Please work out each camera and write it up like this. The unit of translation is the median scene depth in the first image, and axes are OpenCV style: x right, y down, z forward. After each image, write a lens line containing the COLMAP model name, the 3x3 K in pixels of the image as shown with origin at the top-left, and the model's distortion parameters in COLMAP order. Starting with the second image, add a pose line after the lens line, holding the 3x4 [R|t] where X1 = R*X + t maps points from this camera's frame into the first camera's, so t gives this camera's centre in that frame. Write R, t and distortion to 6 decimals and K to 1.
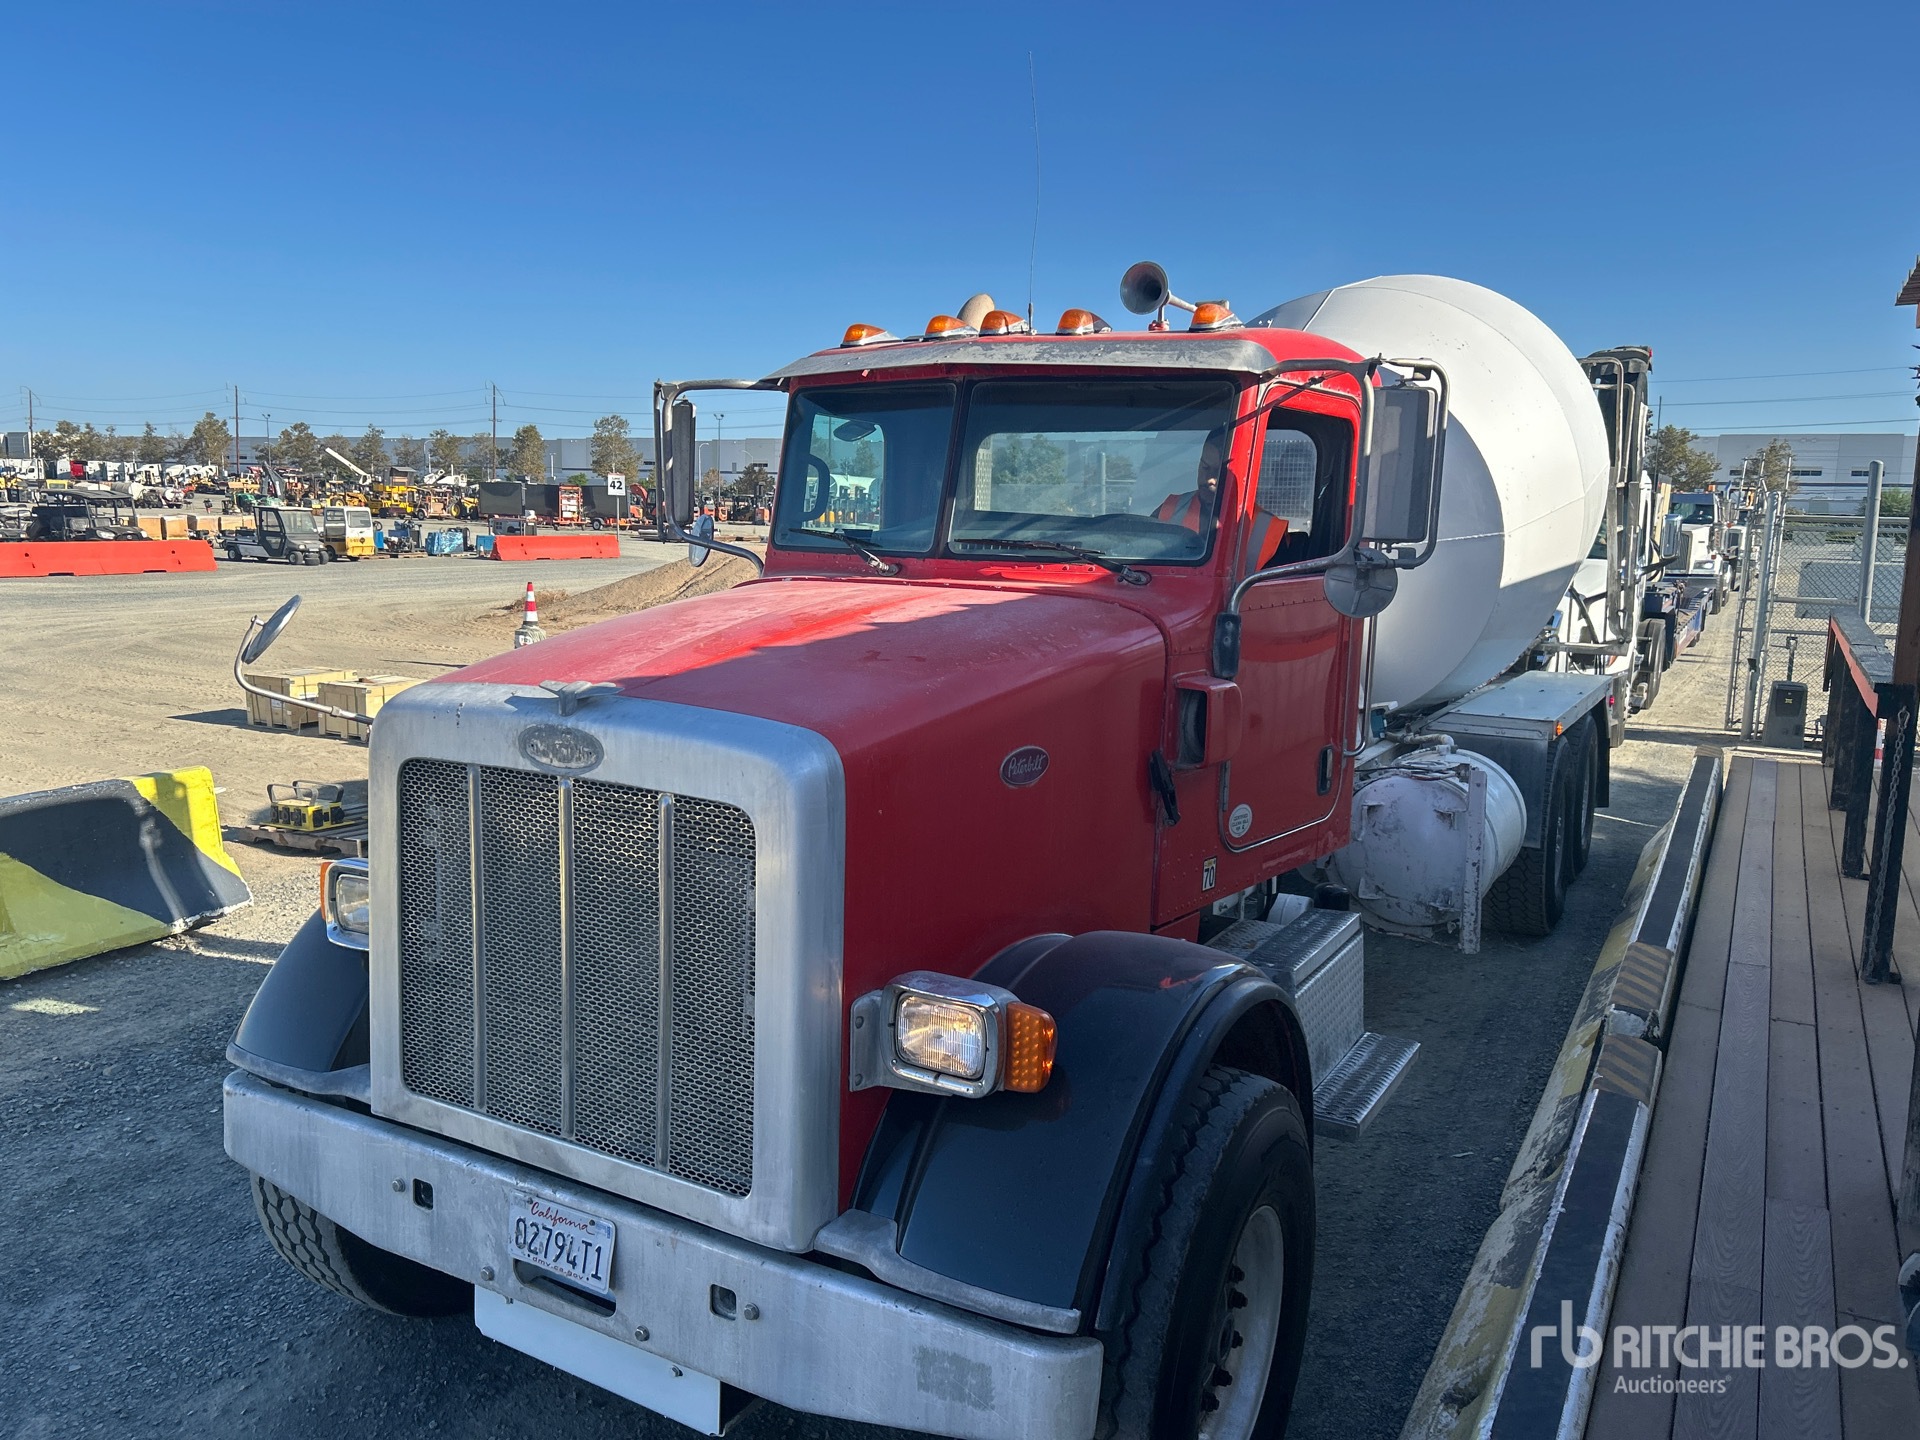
lens RADIAL K [[1519.4, 0, 975.2], [0, 1519.4, 731.1], [0, 0, 1]] dist [-0.016629, -0.019885]
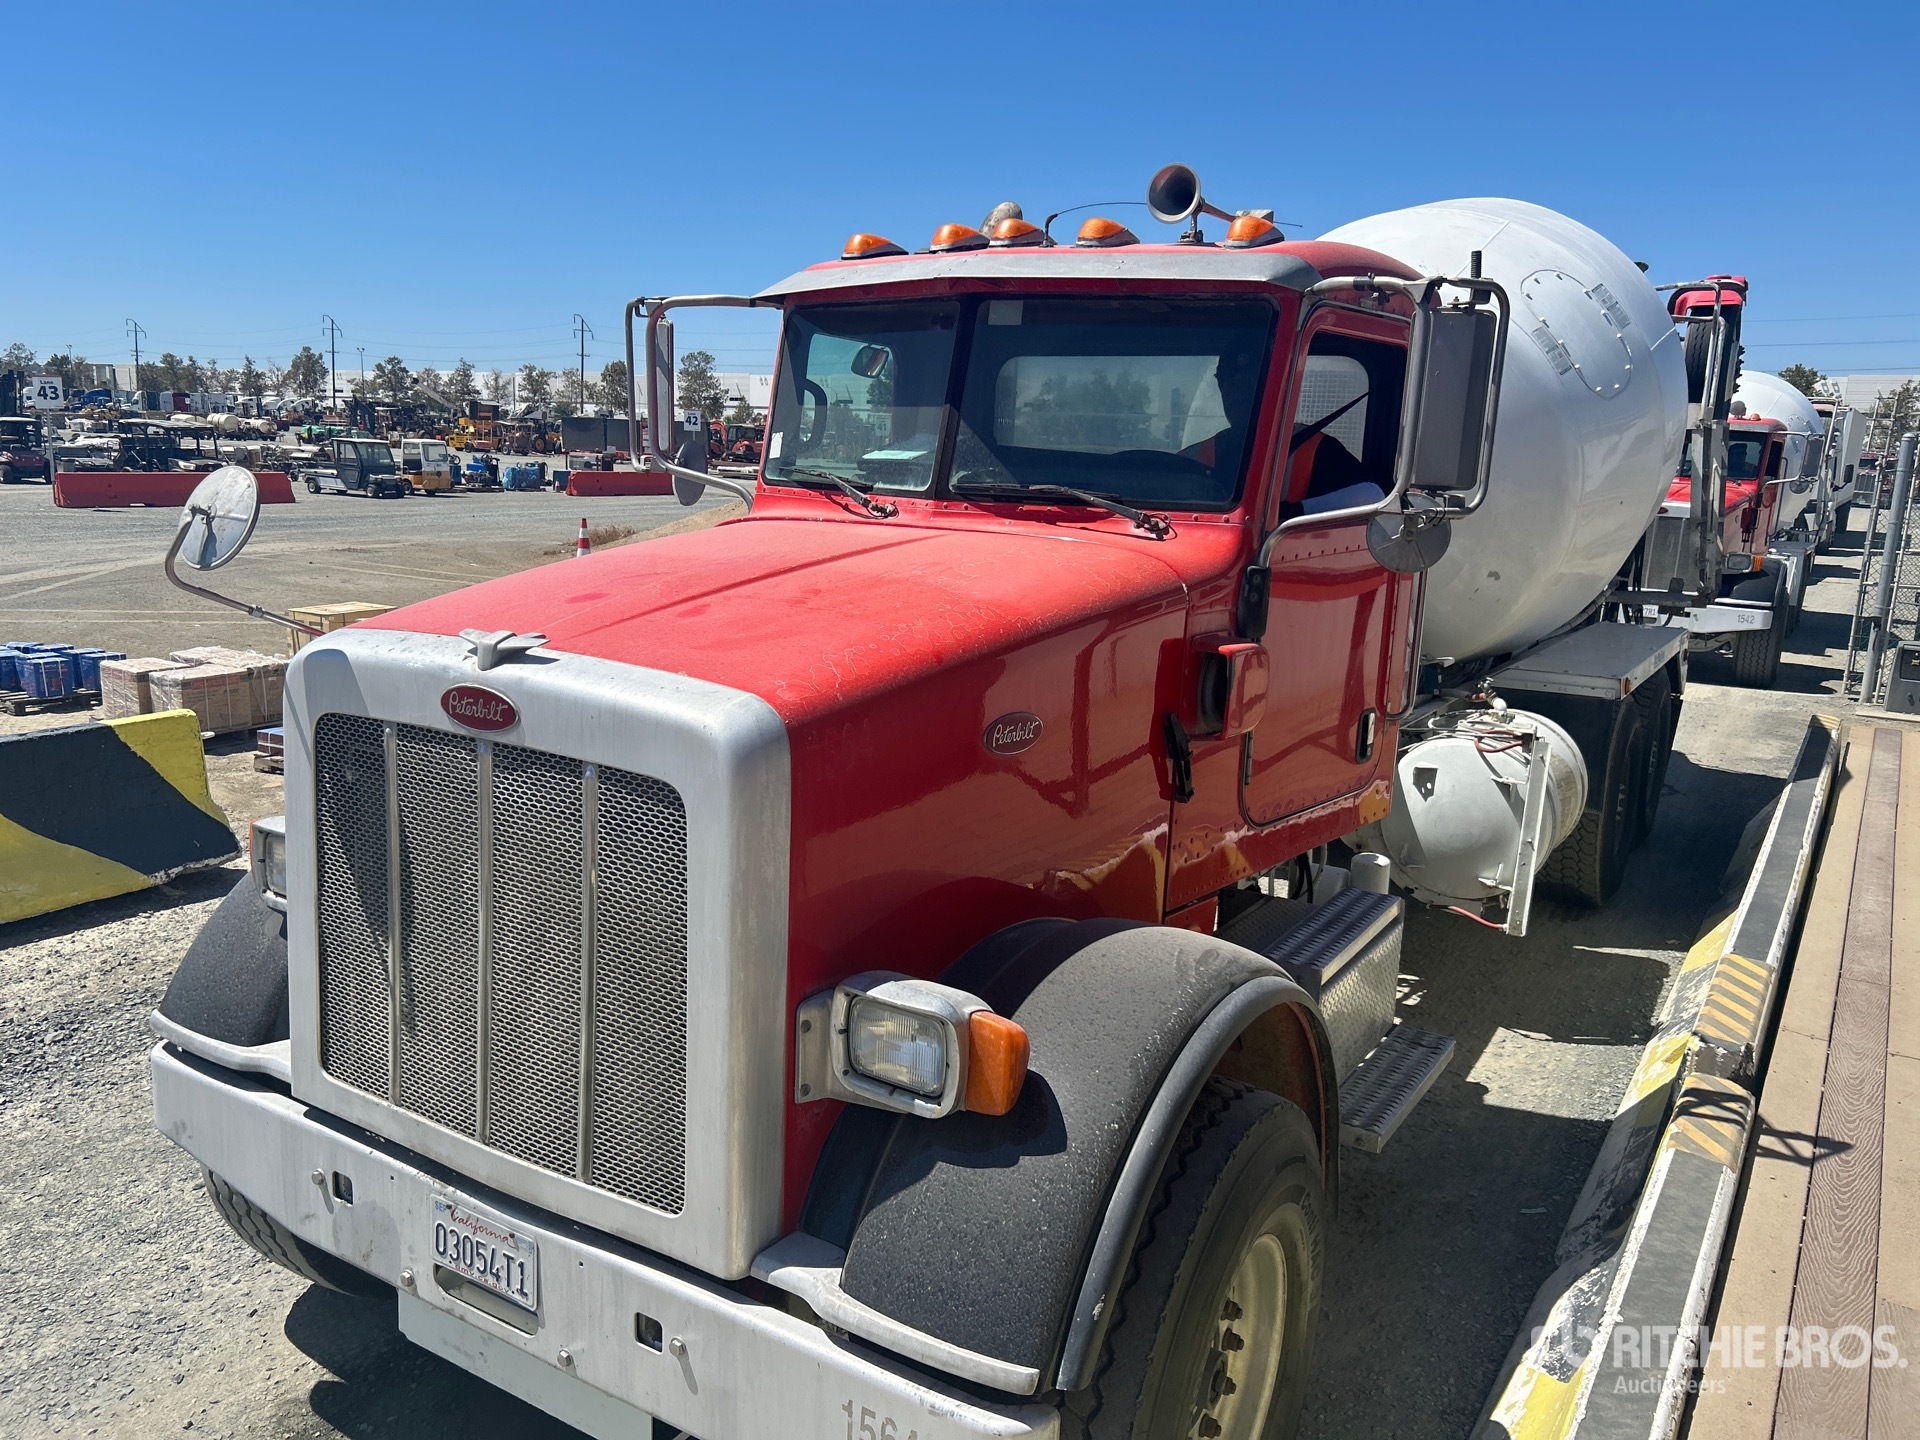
lens RADIAL K [[1519.4, 0, 943.3], [0, 1519.4, 732.2], [0, 0, 1]] dist [-0.016629, -0.019885]
pose [[0.996890, 0.022453, -0.075541, 0.055161], [-0.019418, 0.998984, 0.040674, -0.012775], [0.076377, -0.039081, 0.996313, 0.121318]]
